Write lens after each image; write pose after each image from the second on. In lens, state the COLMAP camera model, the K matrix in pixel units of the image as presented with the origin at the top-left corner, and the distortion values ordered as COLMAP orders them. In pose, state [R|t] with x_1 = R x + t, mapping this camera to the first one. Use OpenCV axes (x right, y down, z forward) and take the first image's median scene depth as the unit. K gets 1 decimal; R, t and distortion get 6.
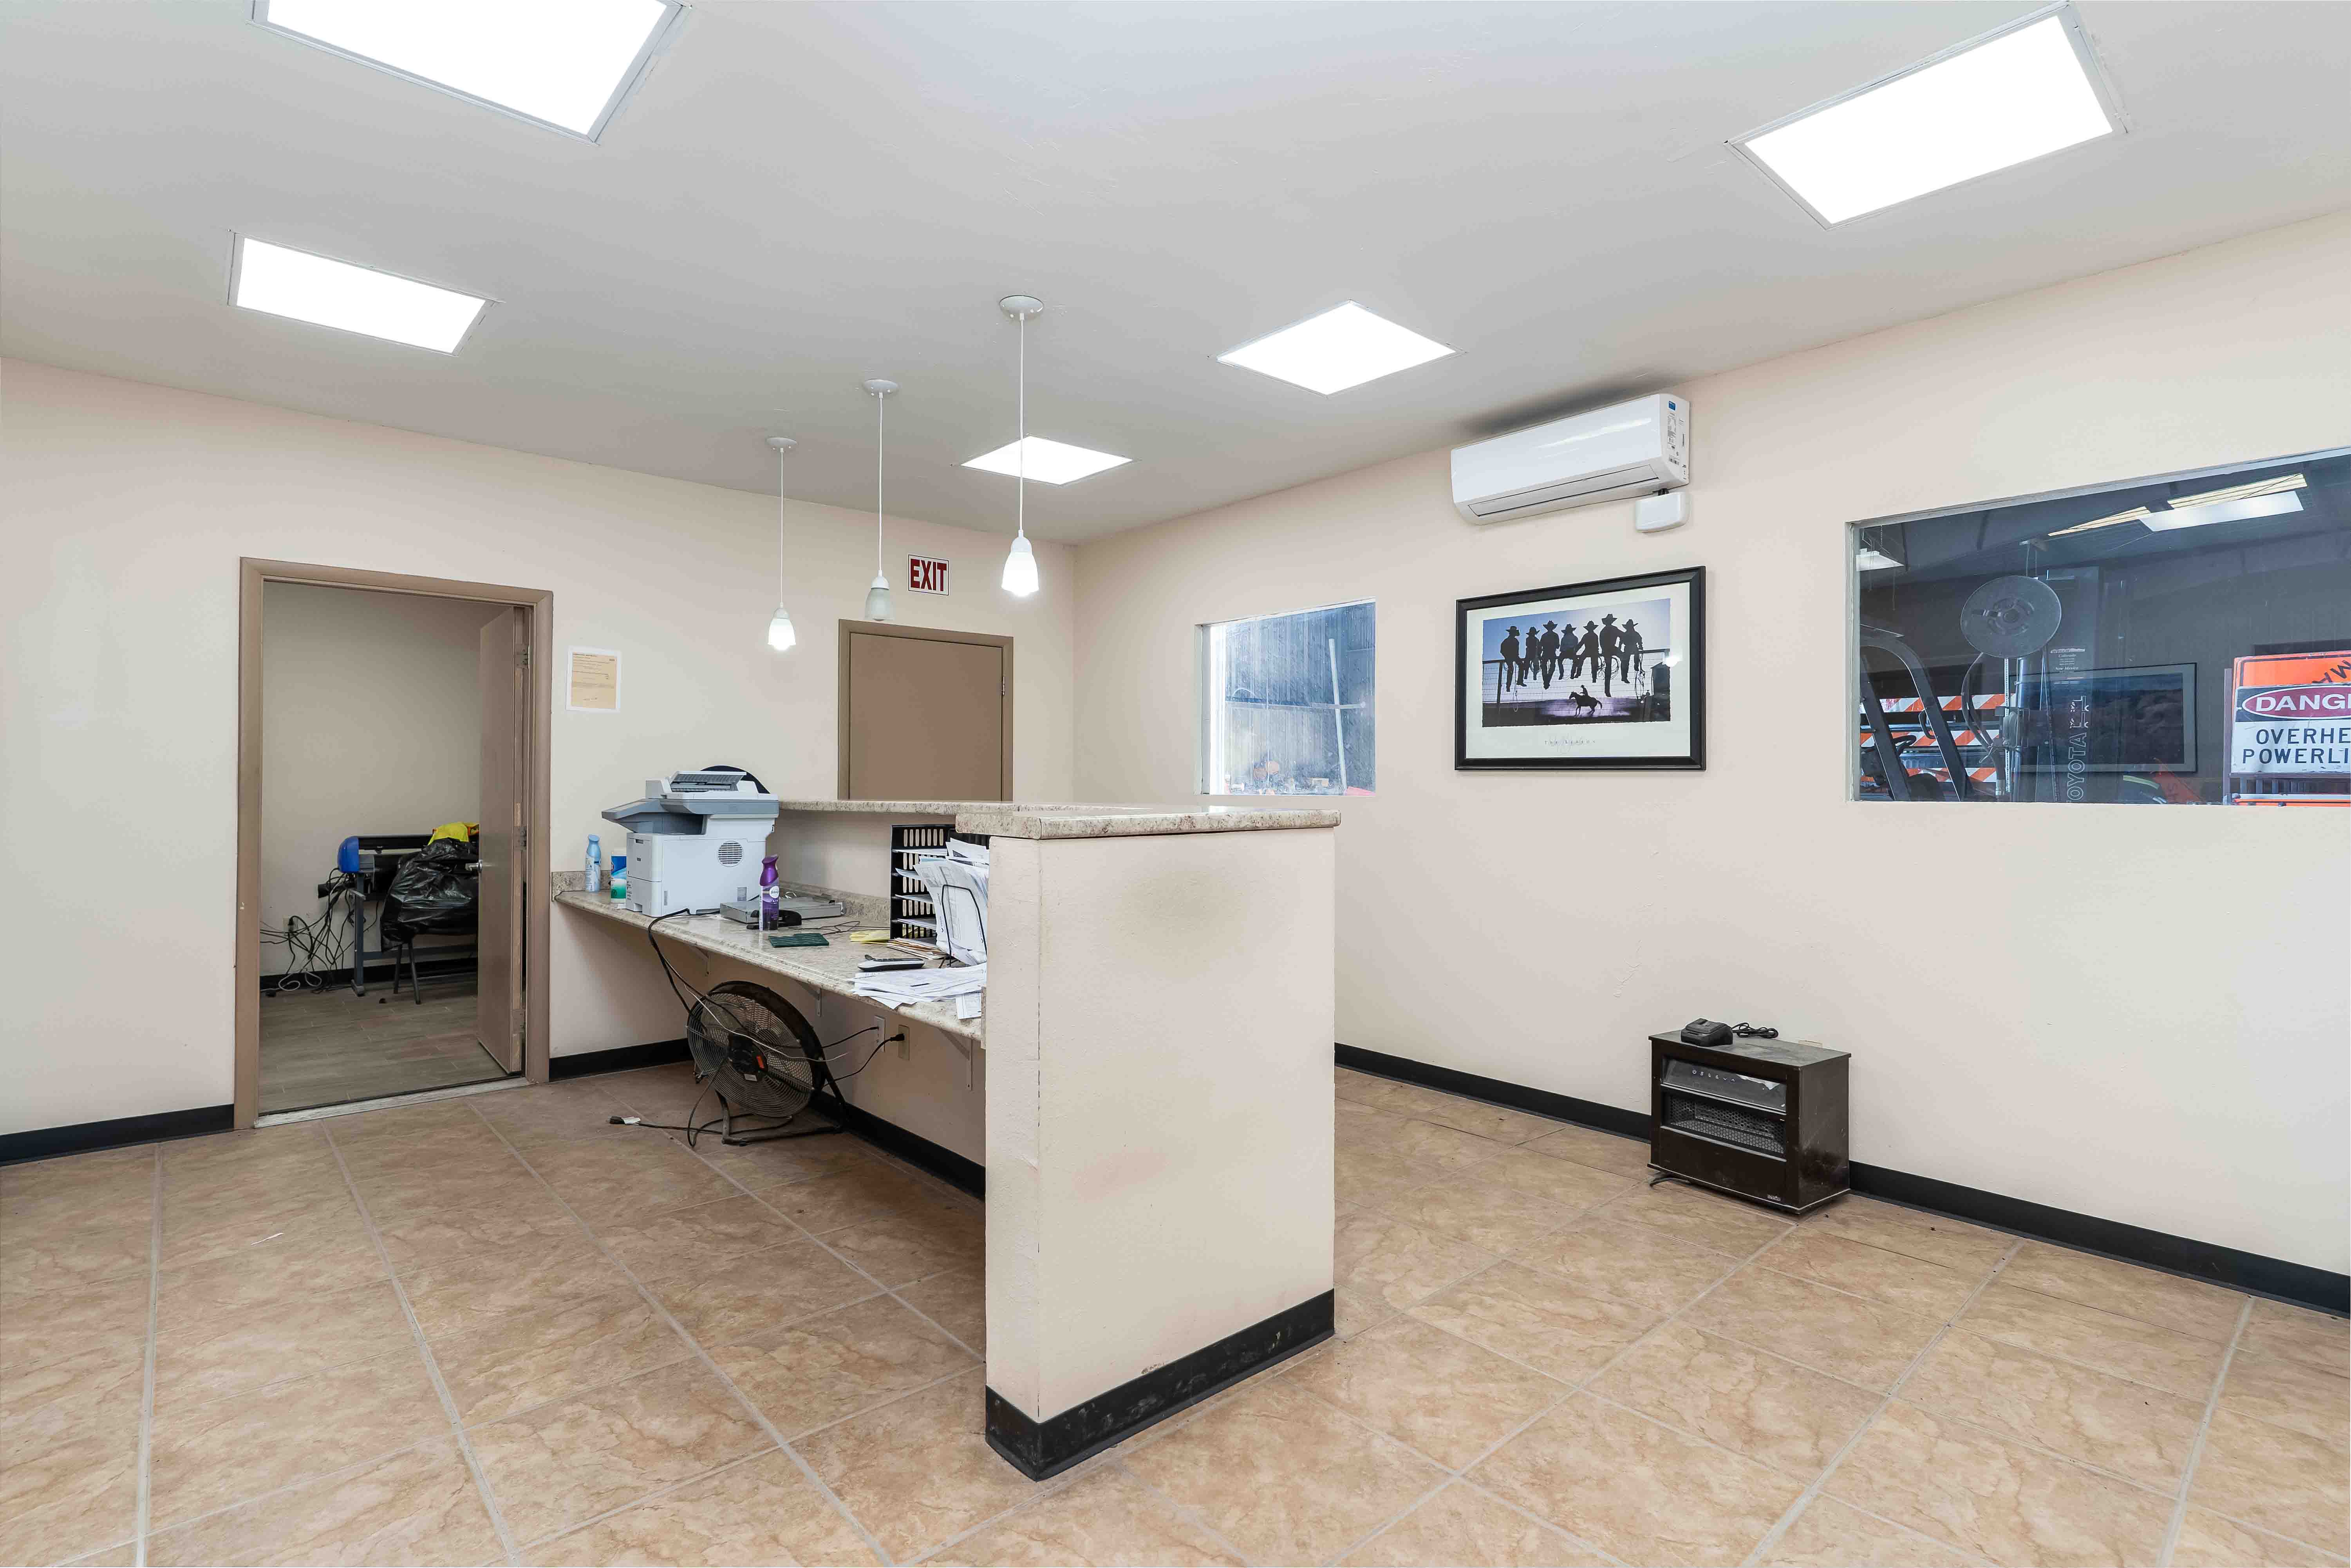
lens RADIAL K [[1119.6, 0, 1175.5], [0, 1119.6, 784.0], [0, 0, 1]] dist [-0.002598, -0.000466]
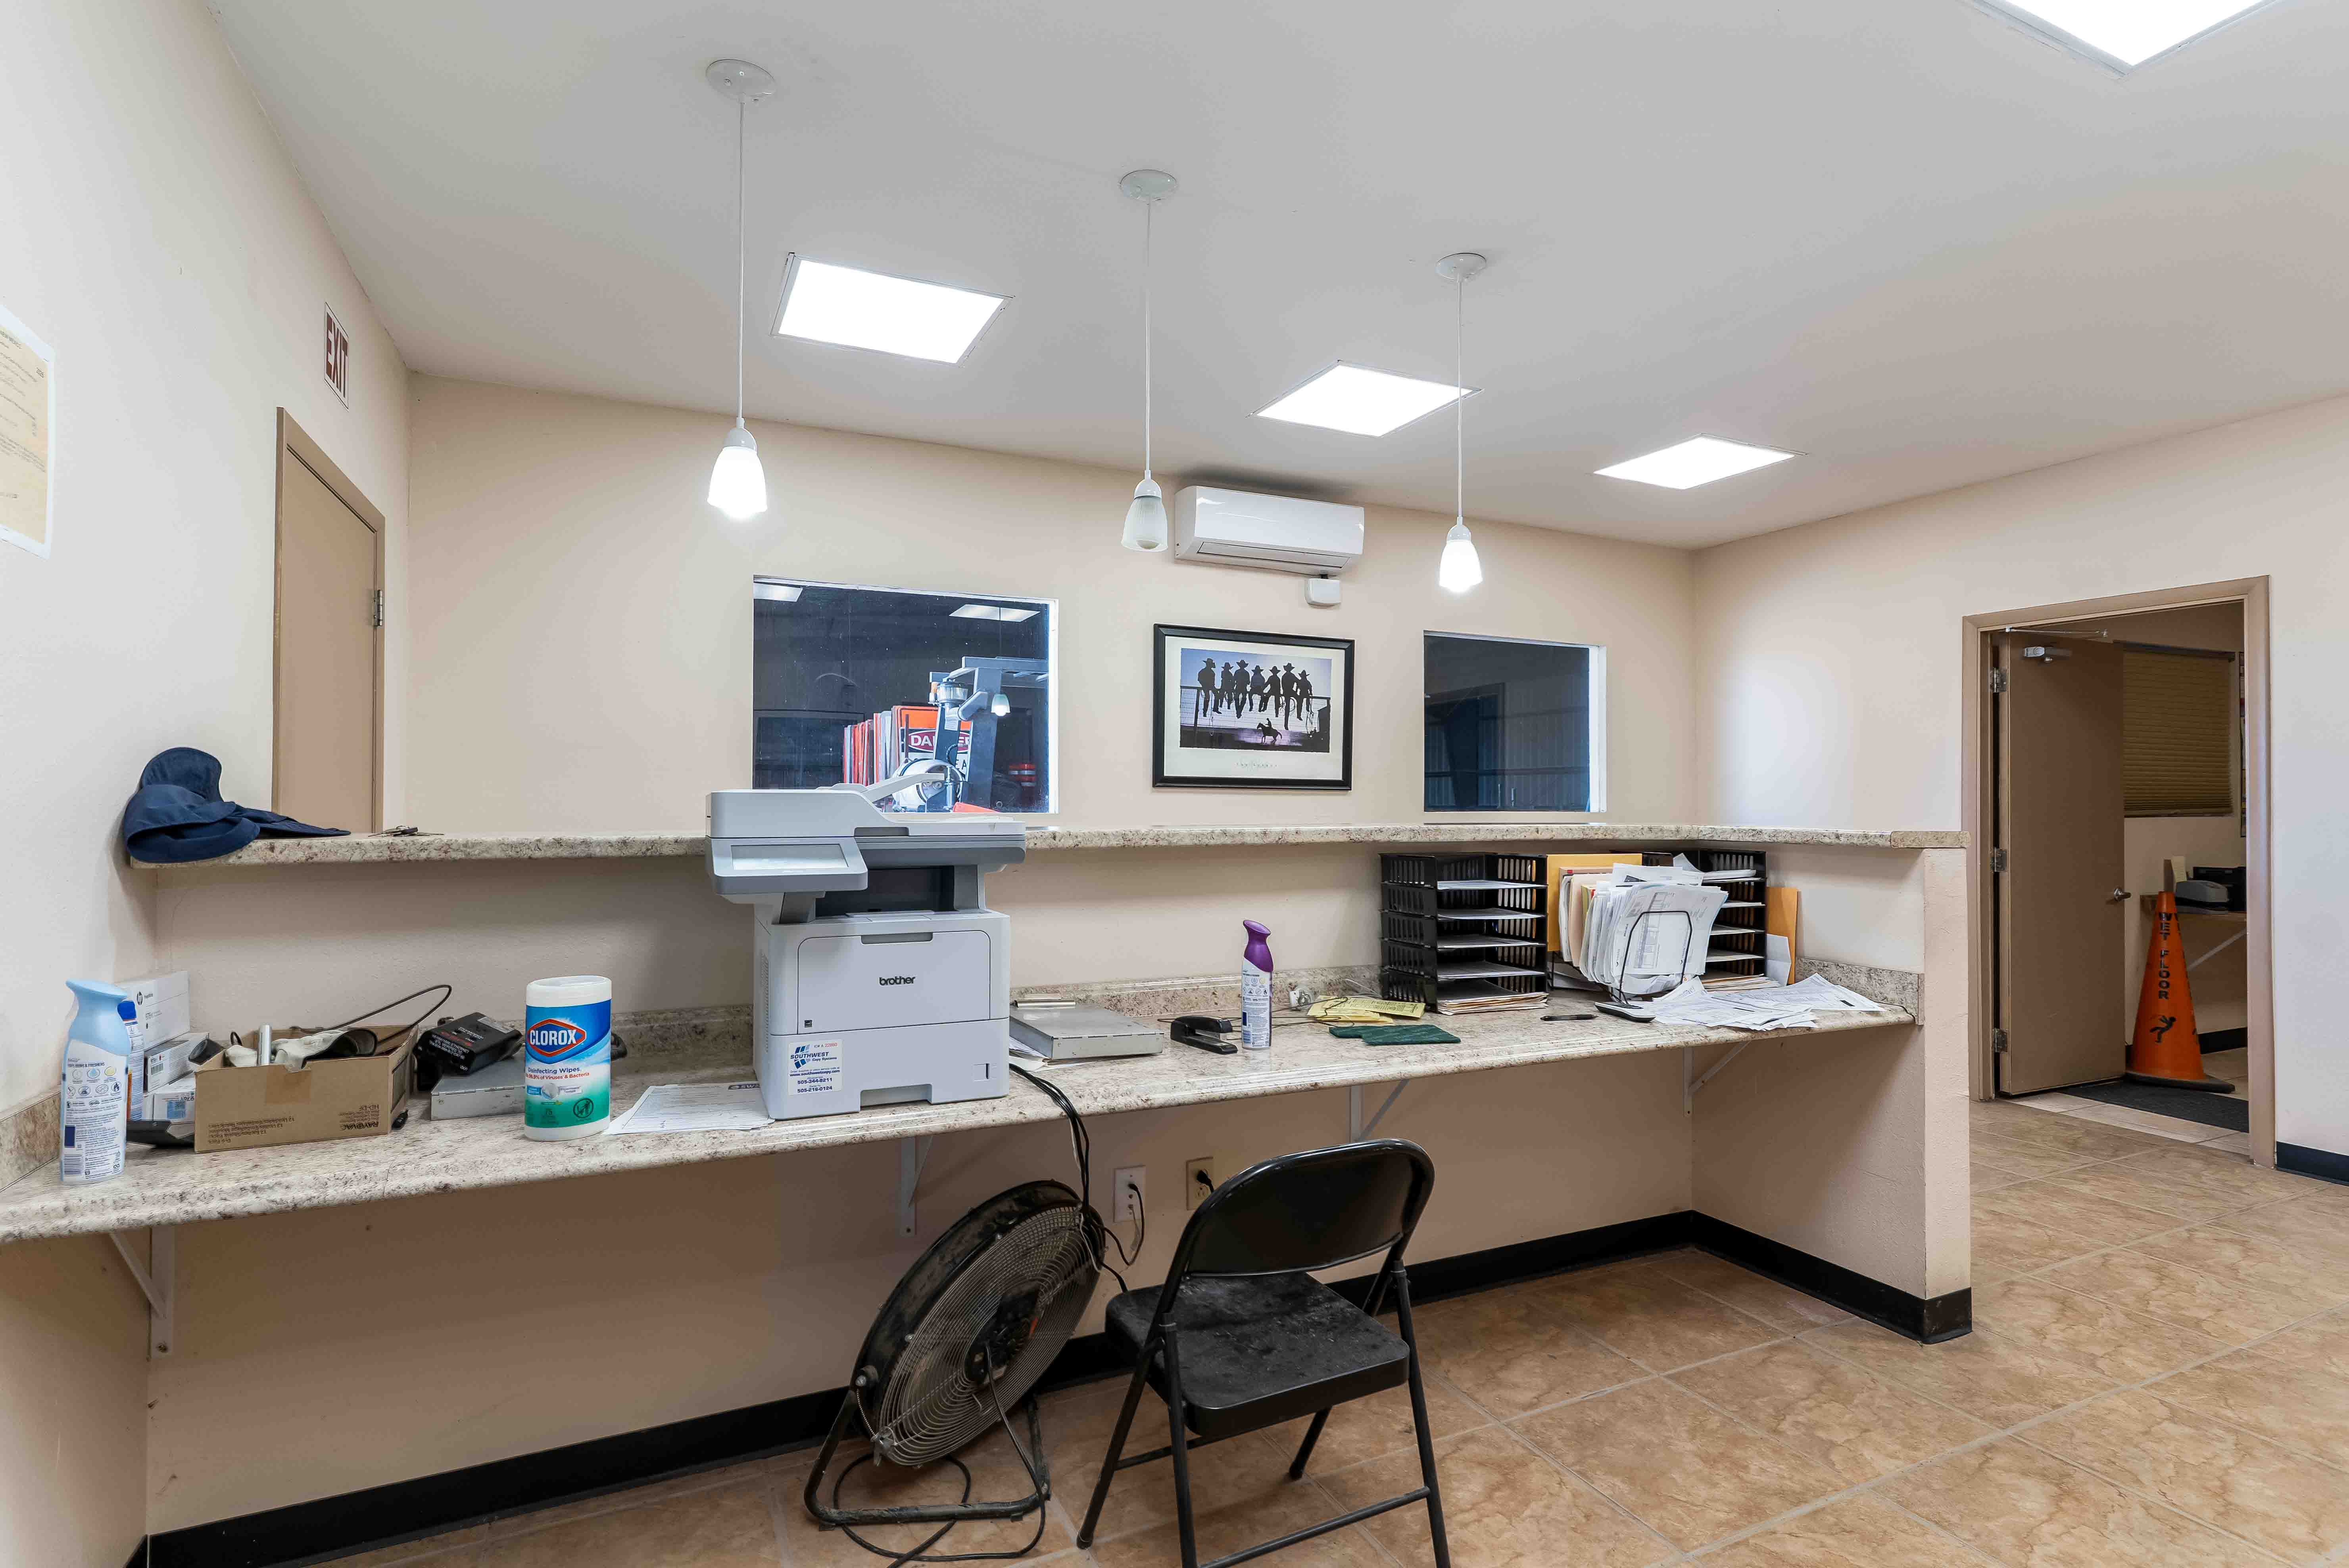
lens RADIAL K [[1140.7, 0, 1174.5], [0, 1140.7, 784.0], [0, 0, 1]] dist [0.003851, 0.000706]
pose [[0.281064, 0.011303, 0.959623, -0.849122], [-0.003366, 0.999936, -0.010792, -0.004182], [-0.959683, -0.000197, 0.281084, 0.761170]]
